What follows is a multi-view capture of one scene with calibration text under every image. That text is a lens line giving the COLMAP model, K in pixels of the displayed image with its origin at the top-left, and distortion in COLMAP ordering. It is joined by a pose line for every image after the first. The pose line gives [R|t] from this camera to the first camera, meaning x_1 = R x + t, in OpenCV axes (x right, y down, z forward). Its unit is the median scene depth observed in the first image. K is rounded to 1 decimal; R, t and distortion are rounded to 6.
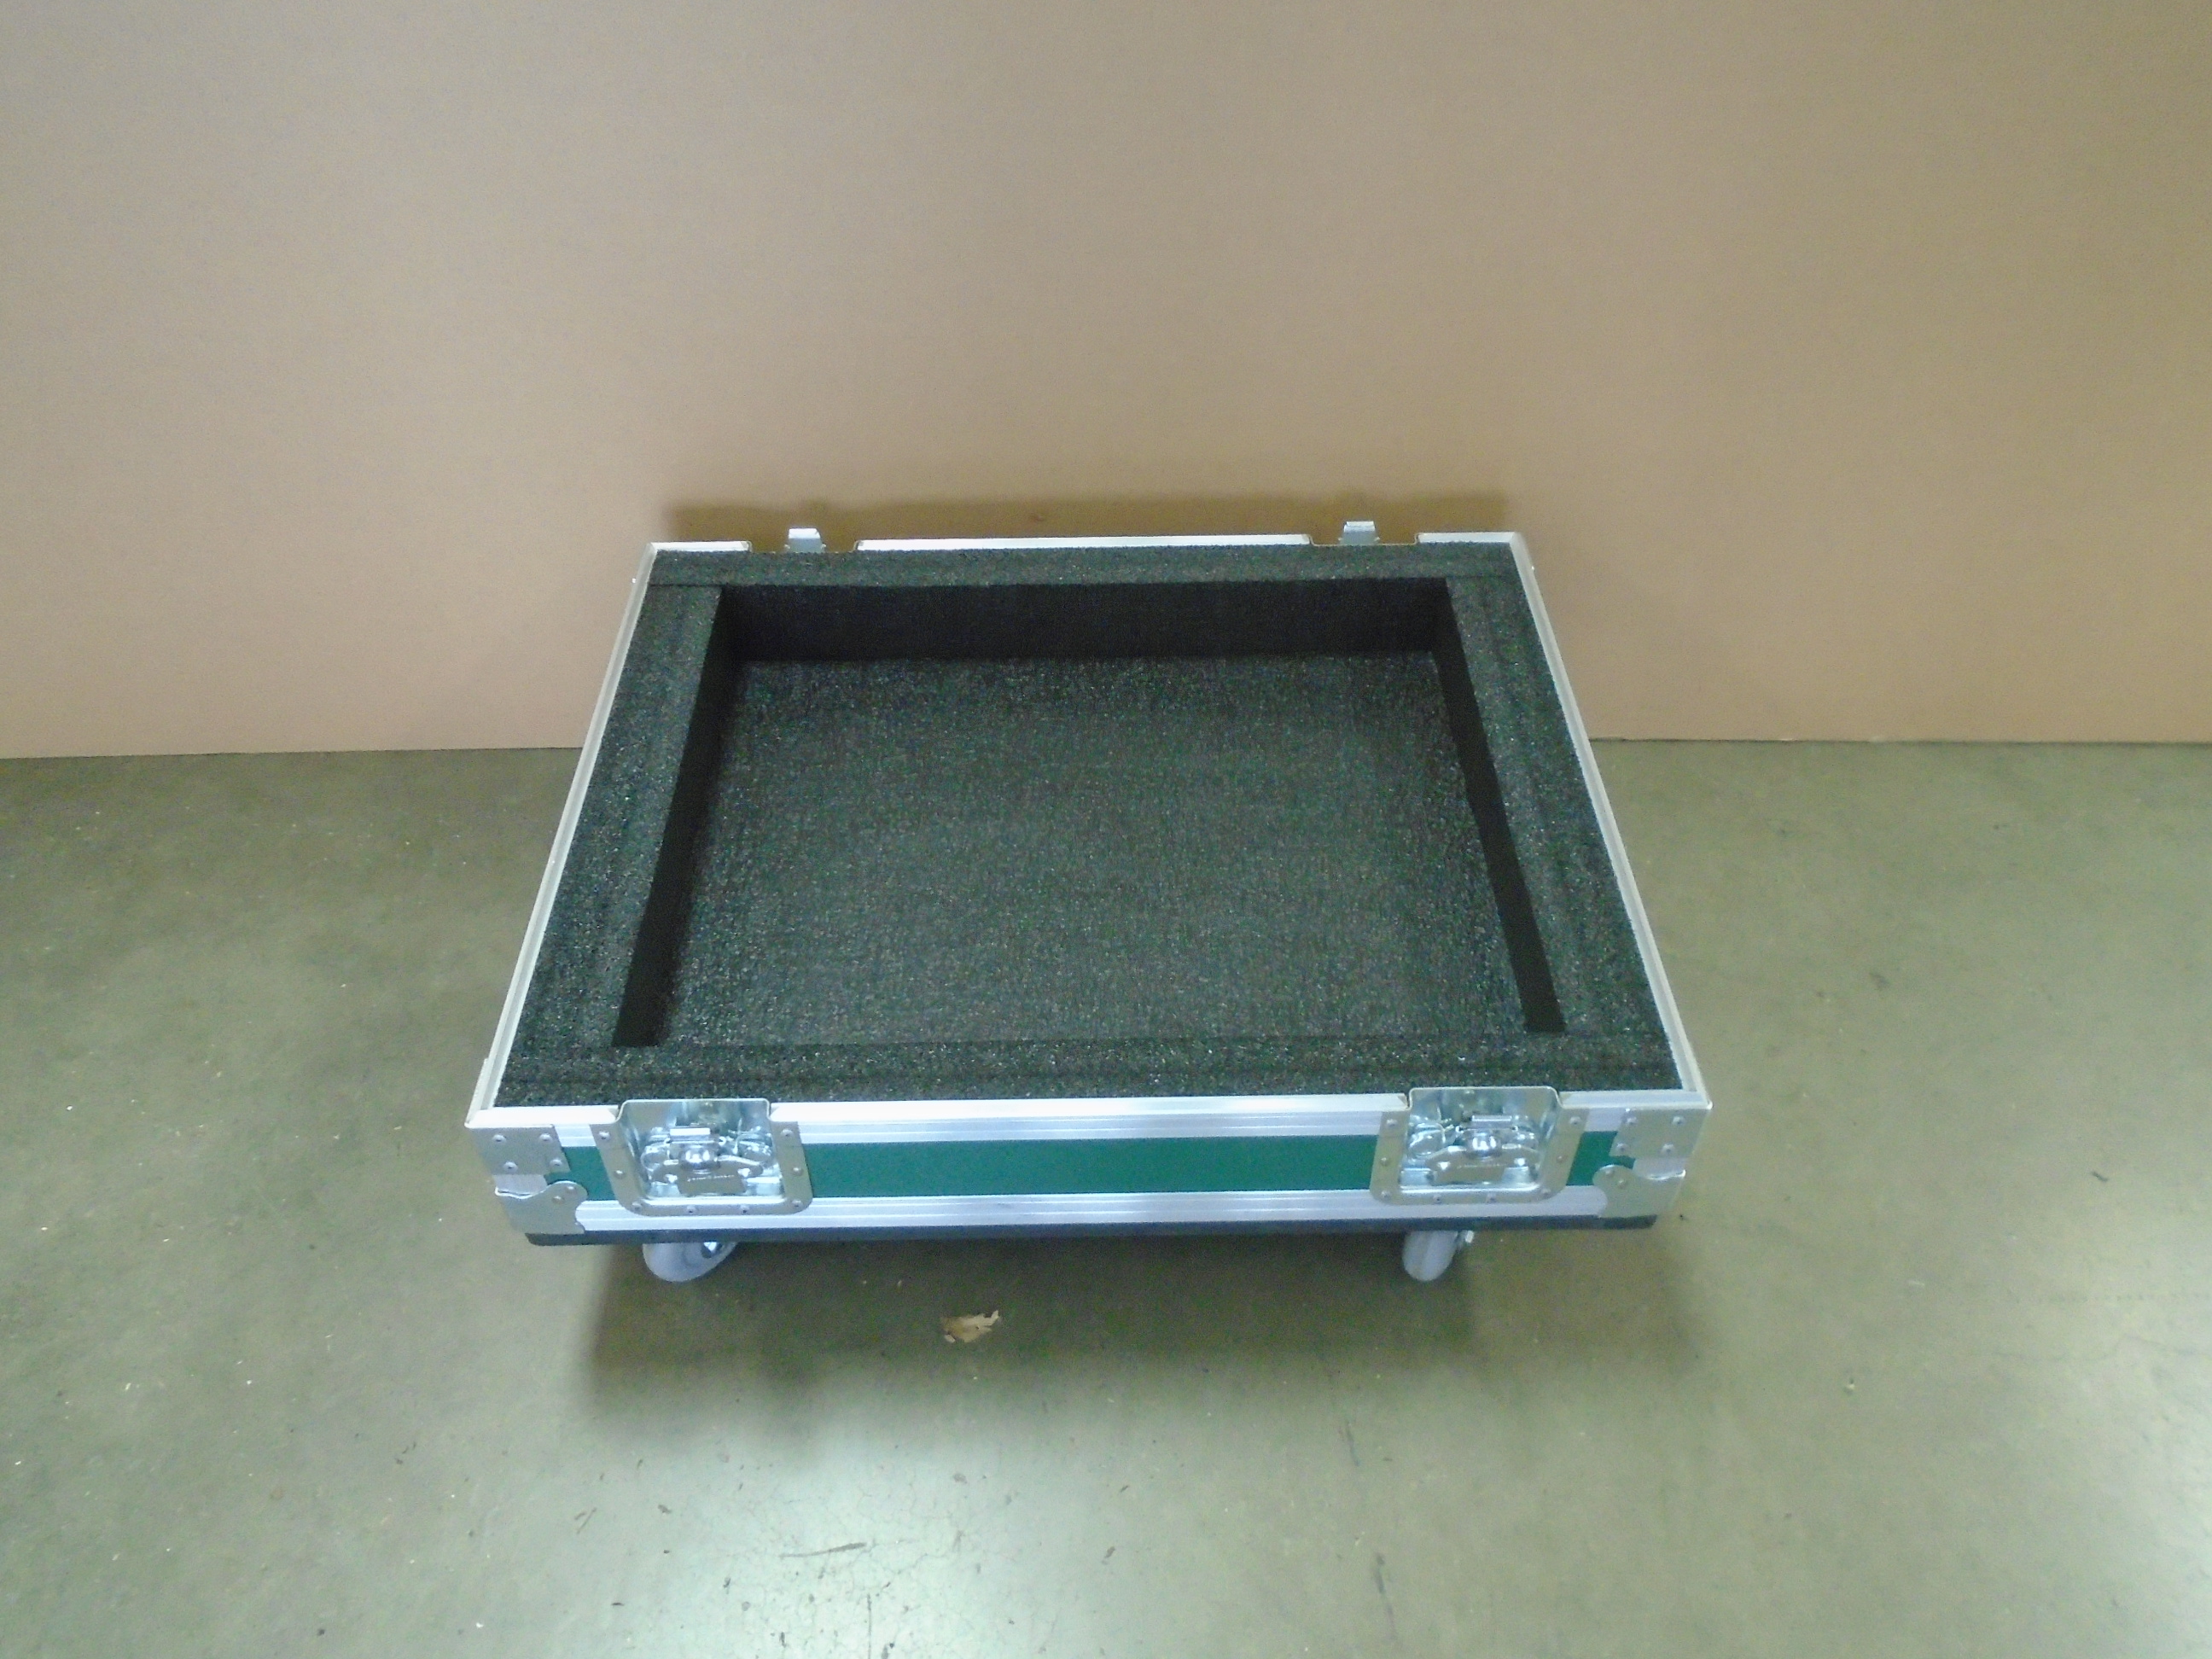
lens RADIAL K [[1693.7, 0, 1094.2], [0, 1693.7, 843.2], [0, 0, 1]] dist [-0.003134, -0.001139]
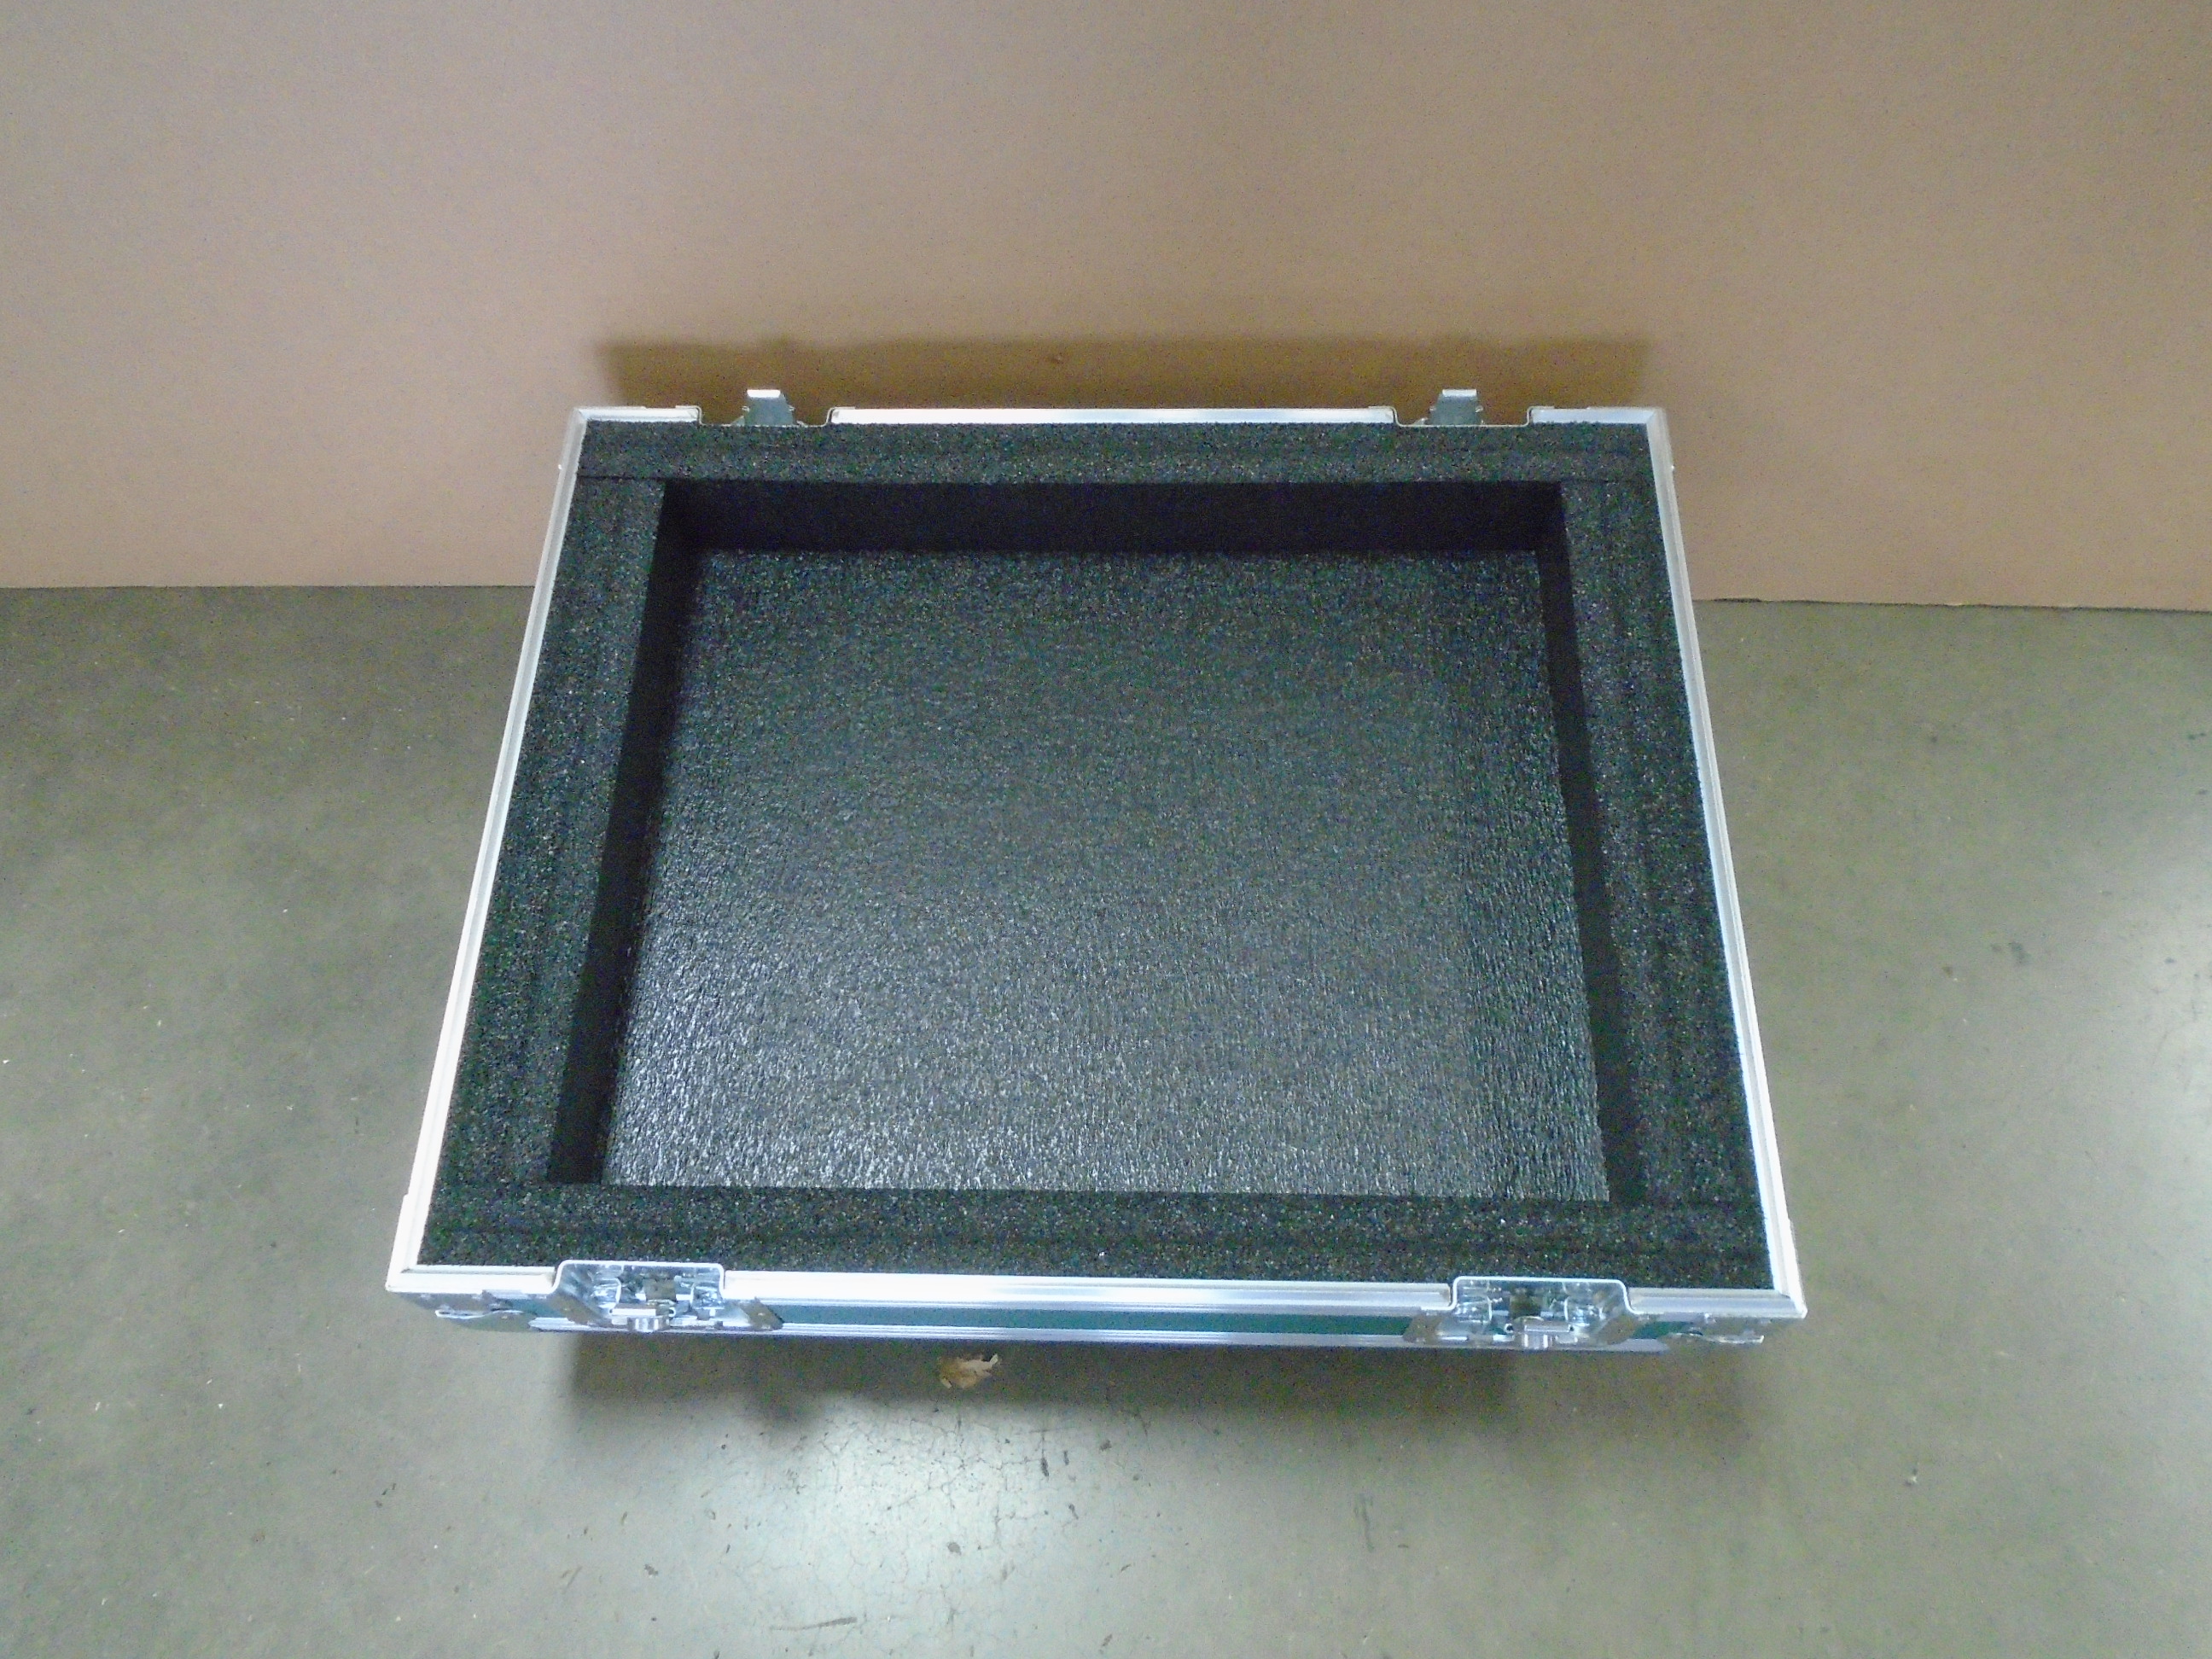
lens RADIAL K [[1693.7, 0, 1097.8], [0, 1693.7, 800.2], [0, 0, 1]] dist [-0.003134, -0.001139]
pose [[0.999029, 0.023302, -0.037381, 0.023589], [-0.010058, 0.946874, 0.321446, -0.281630], [0.042885, -0.320758, 0.946190, 0.194018]]
